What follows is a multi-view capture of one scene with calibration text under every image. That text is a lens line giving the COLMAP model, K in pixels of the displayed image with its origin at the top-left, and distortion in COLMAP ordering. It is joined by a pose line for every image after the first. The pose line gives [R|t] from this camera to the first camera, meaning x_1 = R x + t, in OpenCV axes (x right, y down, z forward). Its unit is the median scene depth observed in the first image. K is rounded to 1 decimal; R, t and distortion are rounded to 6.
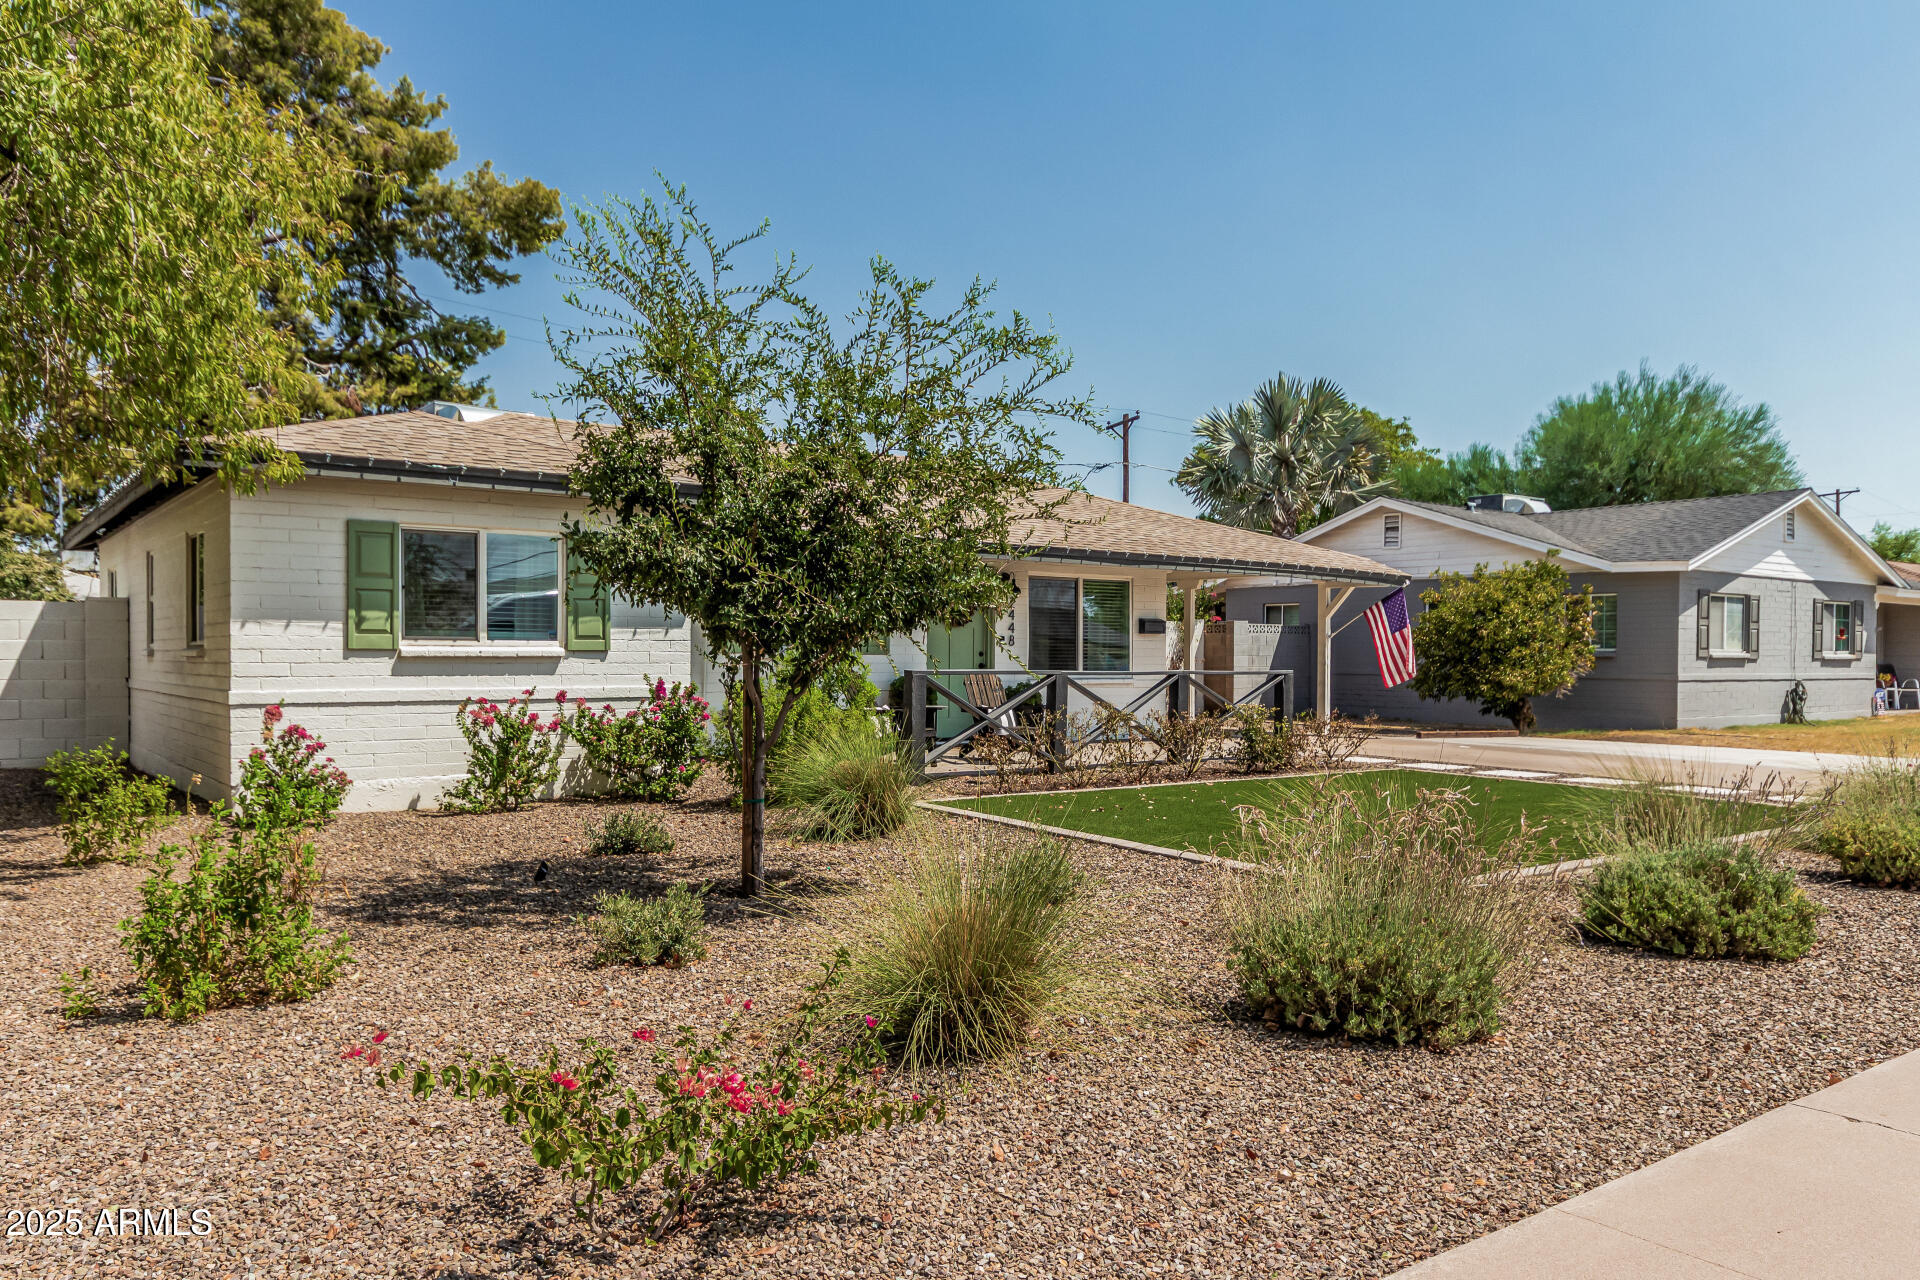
lens RADIAL K [[1351.0, 0, 959.9], [0, 1351.0, 678.1], [0, 0, 1]] dist [0.034169, -0.069019]
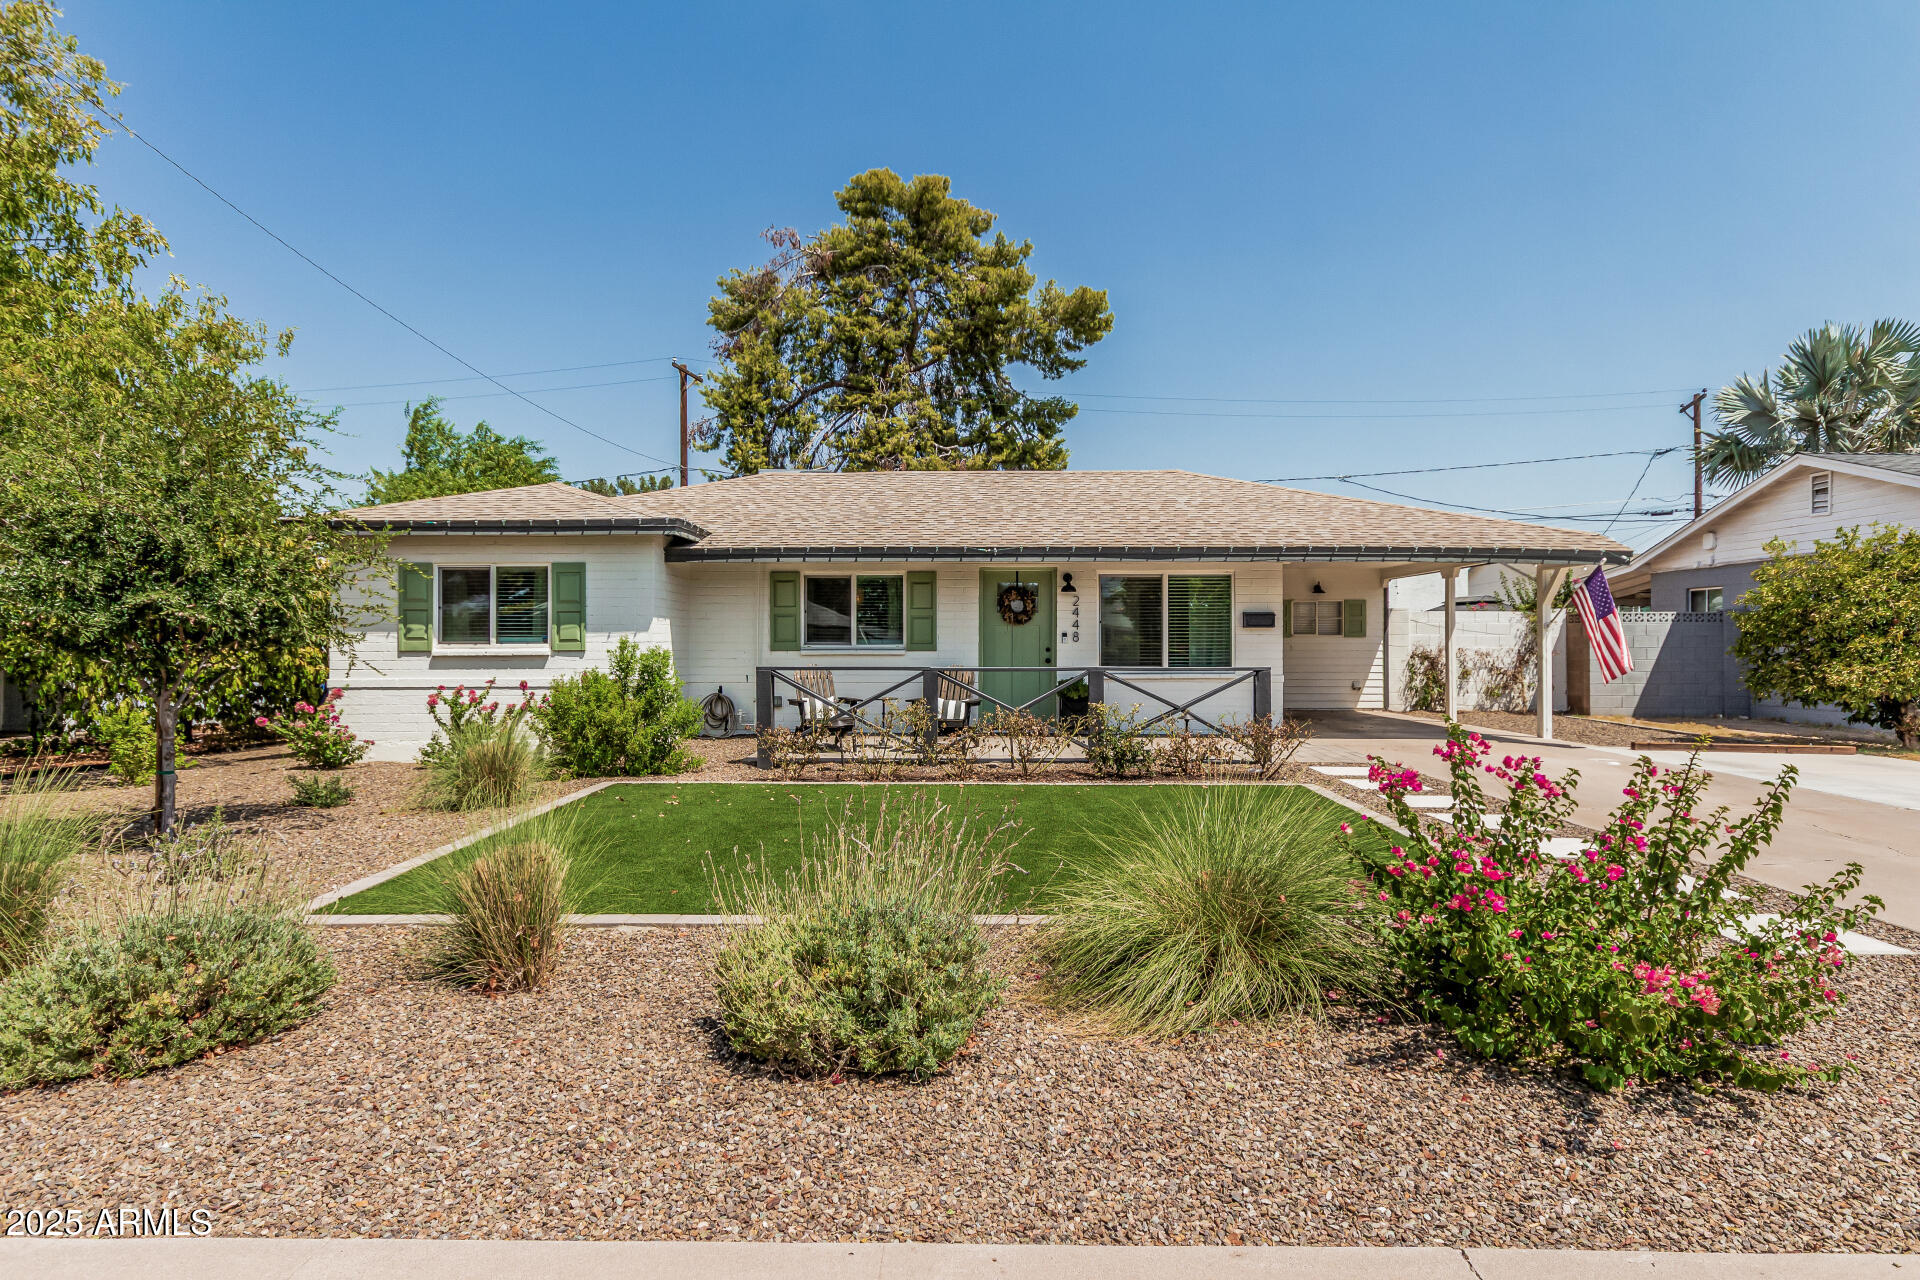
lens RADIAL K [[1055.0, 0, 960.0], [0, 1055.0, 640.0], [0, 0, 1]] dist [-0.014866, 0.000118]
pose [[0.787206, -0.010718, -0.616597, 0.371512], [-0.004453, 0.999724, -0.023063, -0.004772], [0.616674, 0.020901, 0.786941, 0.231922]]
